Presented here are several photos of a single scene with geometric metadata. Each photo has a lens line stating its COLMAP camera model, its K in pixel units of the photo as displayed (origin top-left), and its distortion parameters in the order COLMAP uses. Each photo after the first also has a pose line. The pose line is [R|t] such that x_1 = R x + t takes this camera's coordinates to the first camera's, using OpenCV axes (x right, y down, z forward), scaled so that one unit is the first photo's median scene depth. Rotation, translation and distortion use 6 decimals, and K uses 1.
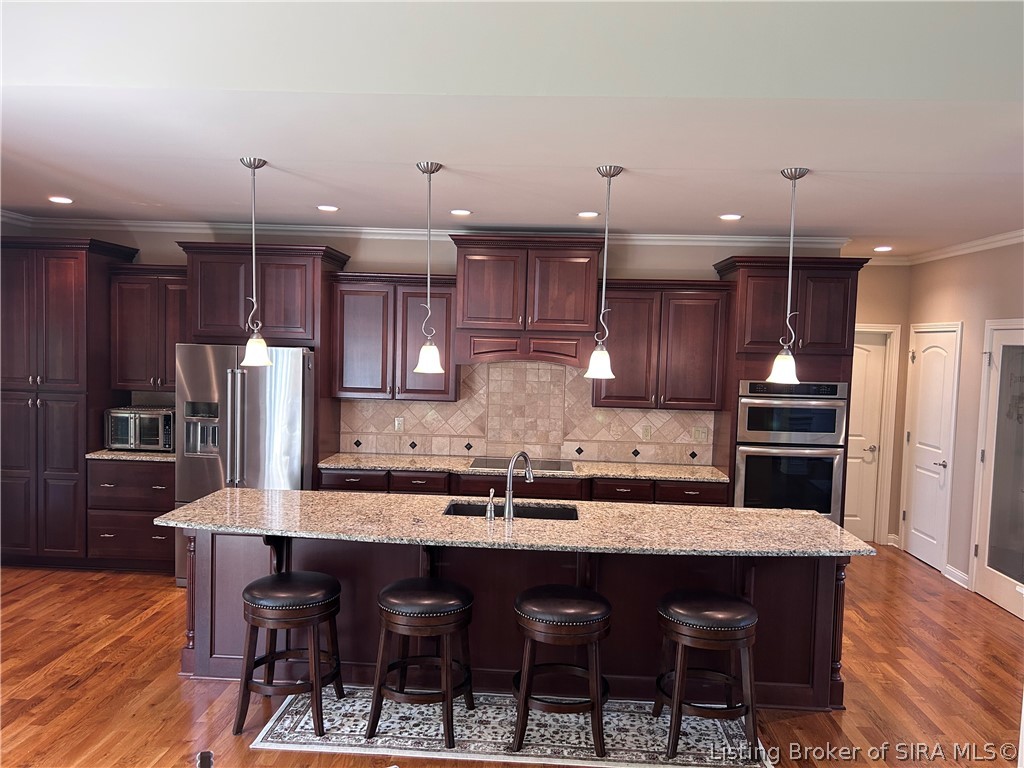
lens RADIAL K [[762.0, 0, 513.1], [0, 762.0, 386.3], [0, 0, 1]] dist [0.003463, 0.000701]
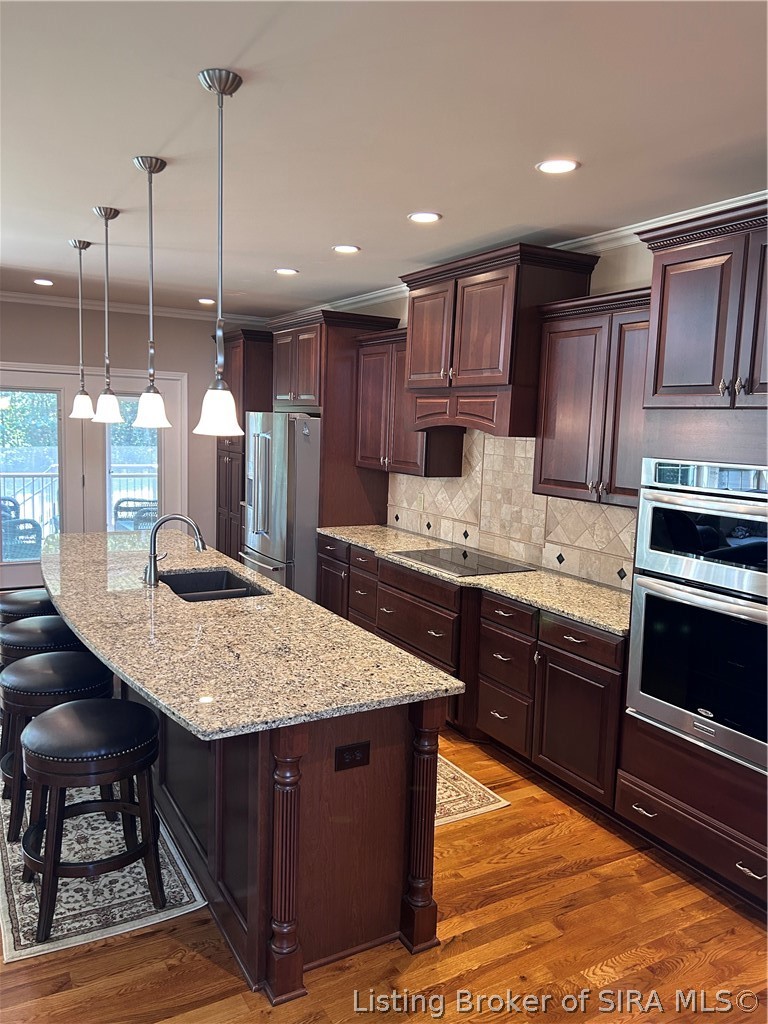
lens RADIAL K [[762.0, 0, 383.6], [0, 762.0, 510.4], [0, 0, 1]] dist [0.003463, 0.000701]
pose [[0.528341, 0.088275, -0.844431, 0.590519], [-0.065098, 0.995864, 0.063375, 0.006673], [0.846533, 0.021487, 0.531902, 0.487927]]
